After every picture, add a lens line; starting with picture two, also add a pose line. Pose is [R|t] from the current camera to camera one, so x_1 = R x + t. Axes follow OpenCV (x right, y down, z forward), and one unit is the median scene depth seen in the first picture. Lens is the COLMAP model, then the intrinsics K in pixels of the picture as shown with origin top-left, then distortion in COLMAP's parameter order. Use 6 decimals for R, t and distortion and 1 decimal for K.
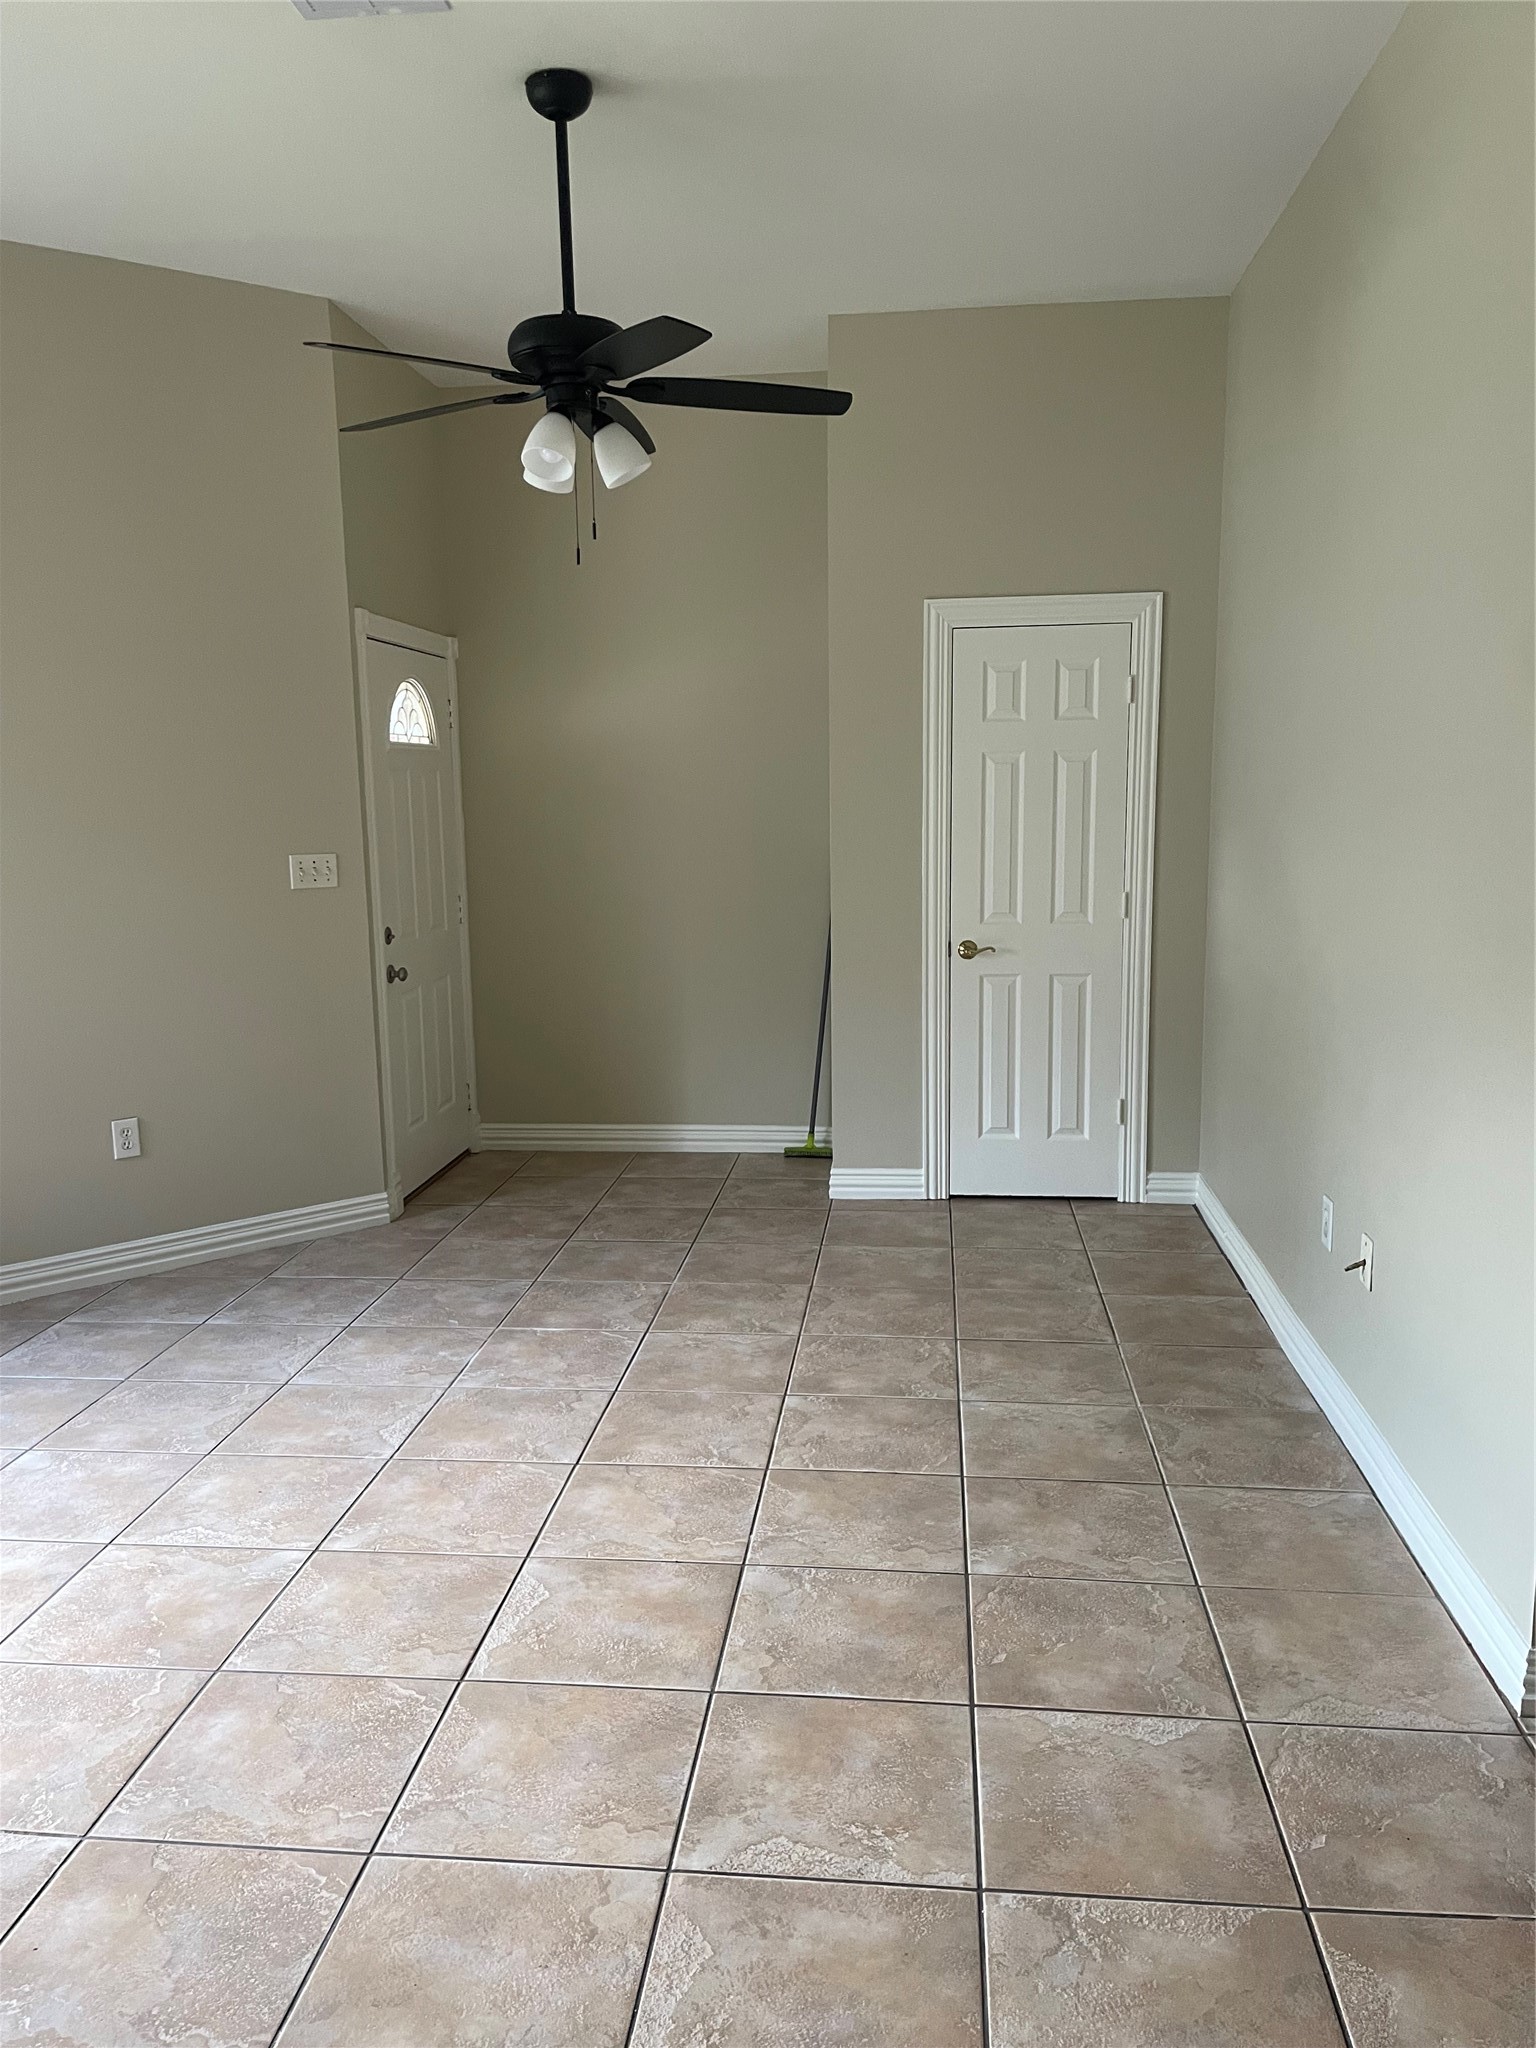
lens RADIAL K [[1549.4, 0, 767.9], [0, 1549.4, 1024.9], [0, 0, 1]] dist [0.060738, -0.049862]
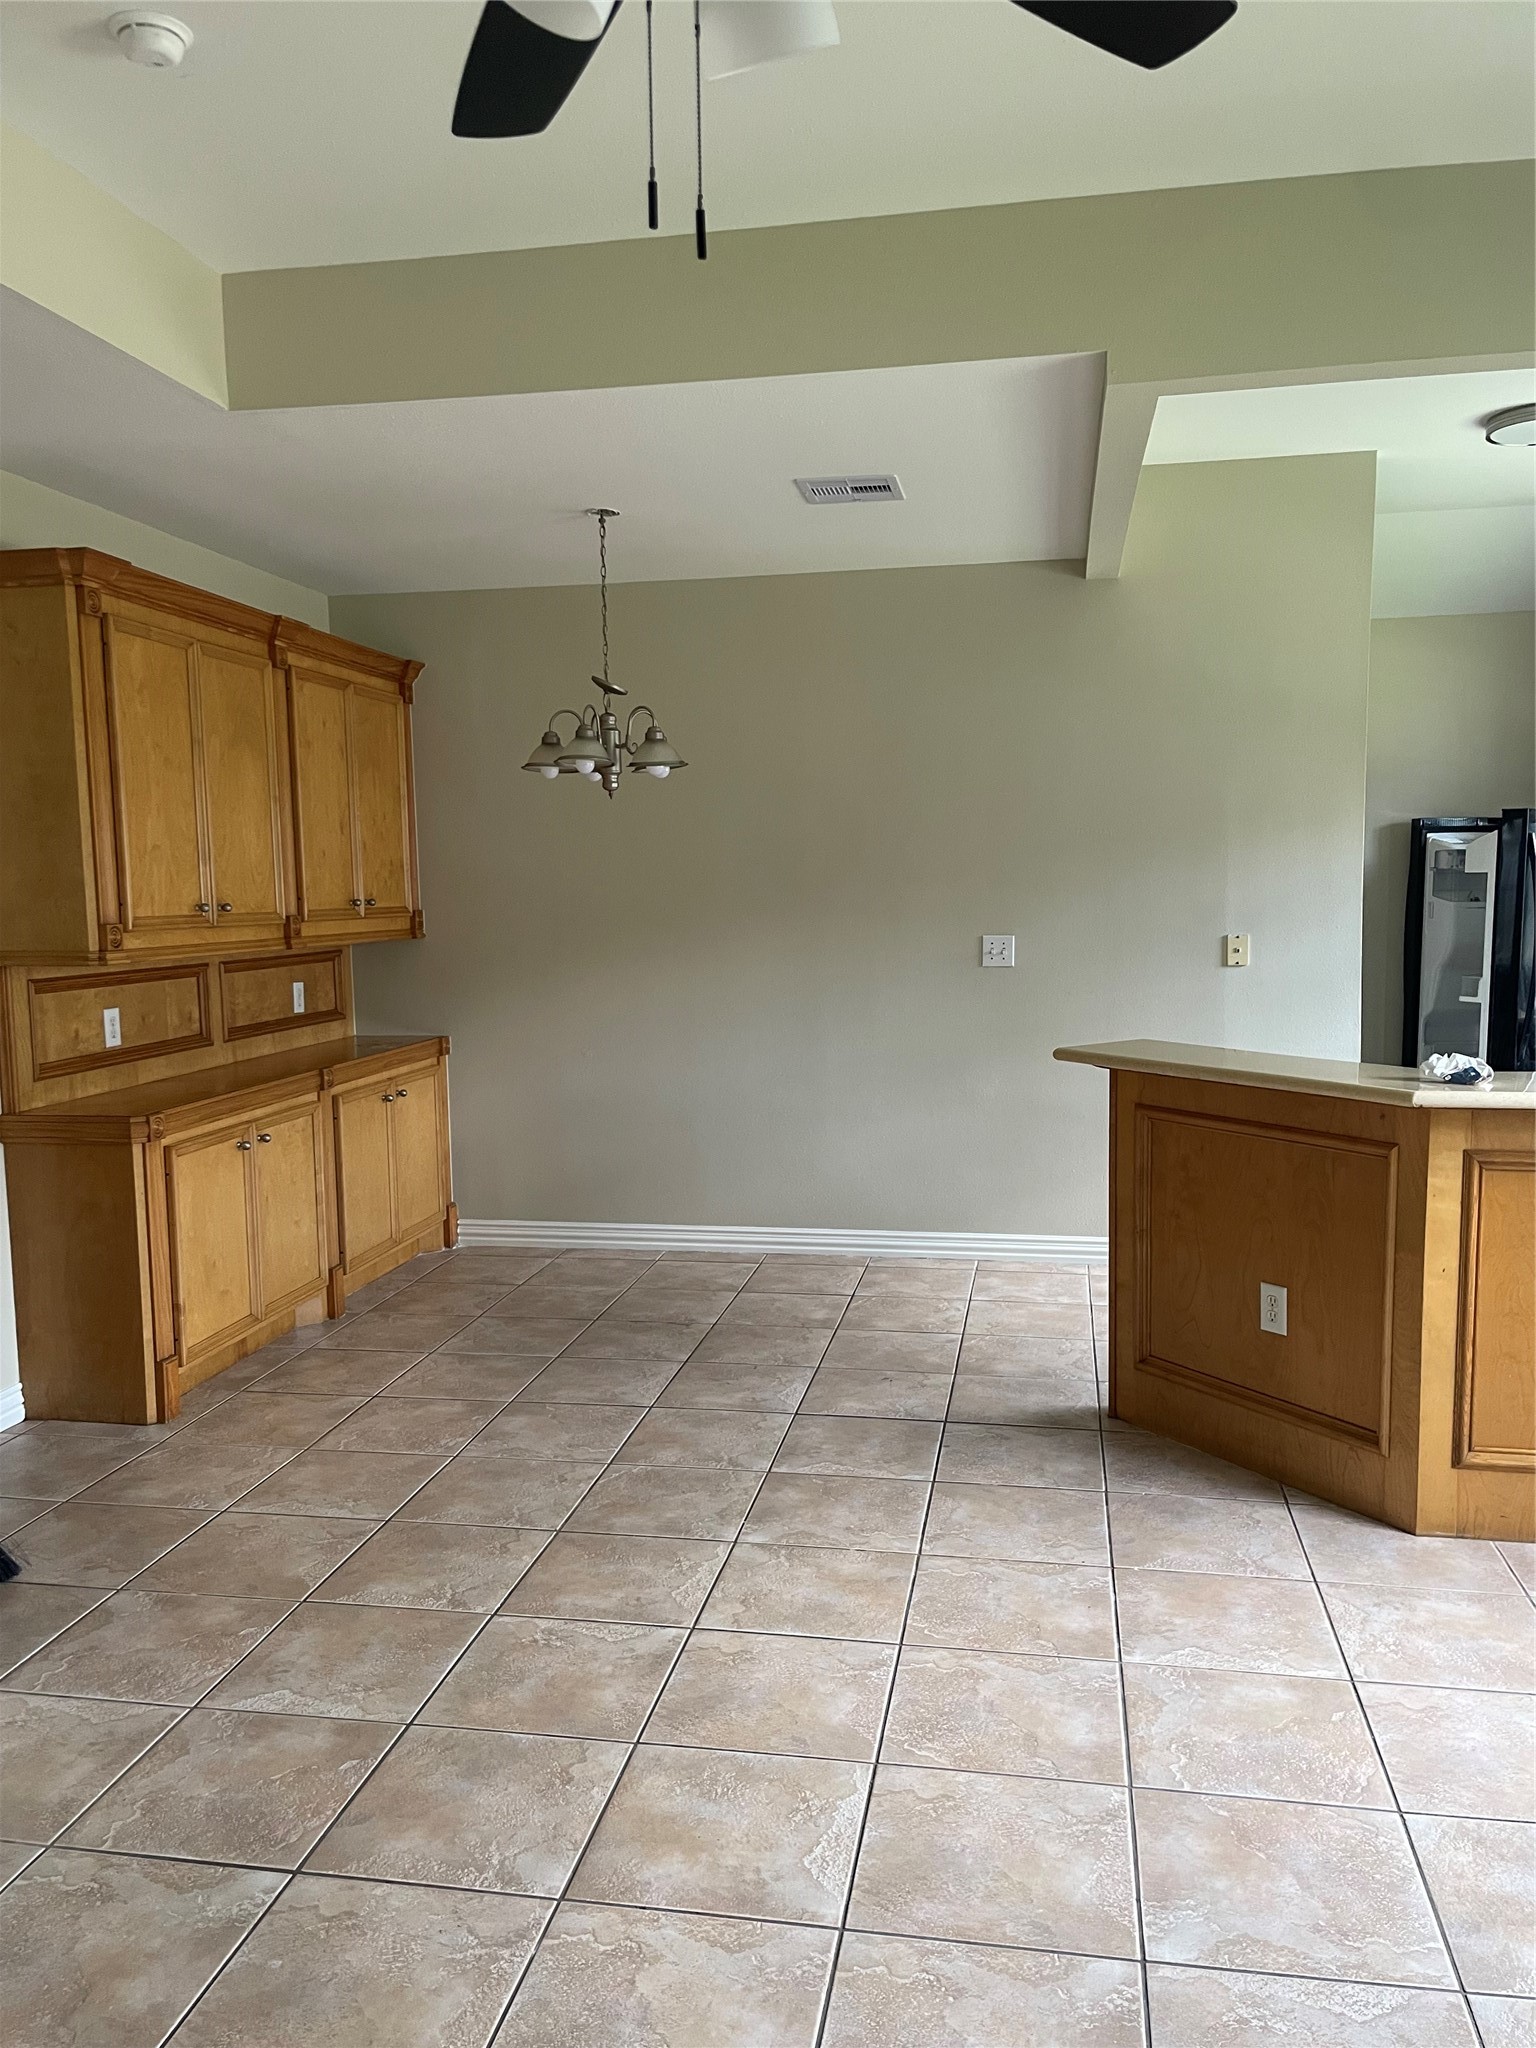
lens RADIAL K [[1549.4, 0, 770.5], [0, 1549.4, 1025.5], [0, 0, 1]] dist [0.060738, -0.049862]
pose [[-0.996497, 0.021181, 0.080896, -0.216904], [0.040237, 0.969490, 0.241807, -0.294647], [-0.073307, 0.244215, -0.966946, 1.849729]]
